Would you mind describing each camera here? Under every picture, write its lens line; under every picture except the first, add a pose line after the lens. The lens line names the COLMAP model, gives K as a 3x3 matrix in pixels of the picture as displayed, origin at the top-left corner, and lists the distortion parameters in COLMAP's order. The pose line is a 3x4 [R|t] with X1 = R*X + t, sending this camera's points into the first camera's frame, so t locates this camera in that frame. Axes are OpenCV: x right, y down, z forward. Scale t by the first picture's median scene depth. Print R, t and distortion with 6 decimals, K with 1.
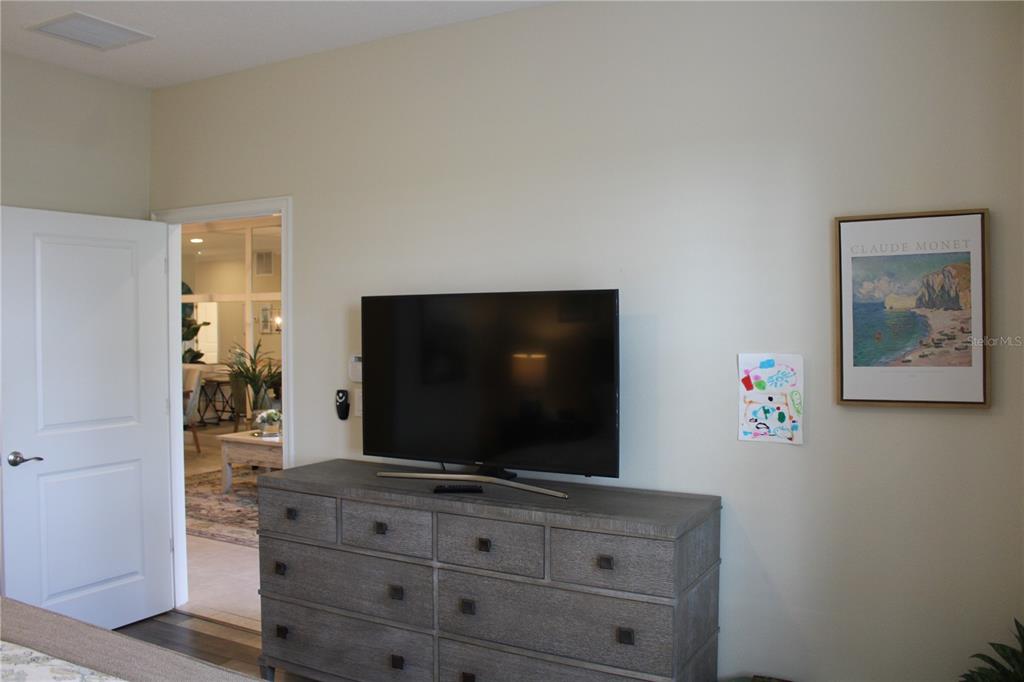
lens RADIAL K [[864.7, 0, 511.0], [0, 864.7, 337.7], [0, 0, 1]] dist [-0.137587, 0.046462]
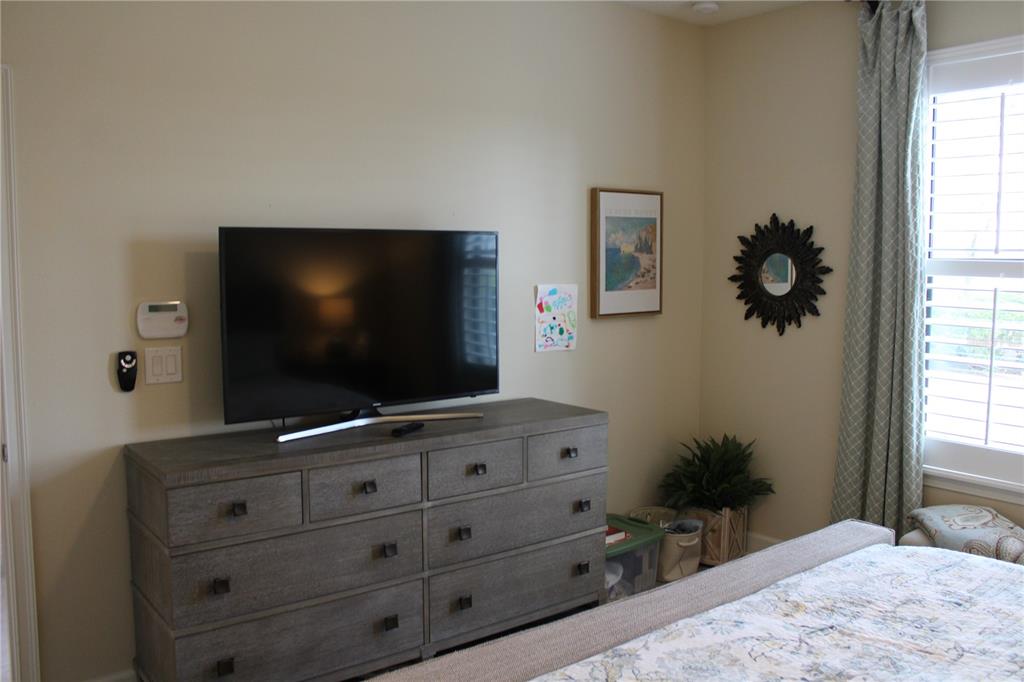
lens RADIAL K [[864.7, 0, 511.3], [0, 864.7, 339.6], [0, 0, 1]] dist [-0.137587, 0.046462]
pose [[0.378018, -0.077721, 0.922530, -0.971289], [0.014440, 0.996844, 0.078065, -0.001933], [-0.925686, -0.016188, 0.377947, 0.547671]]
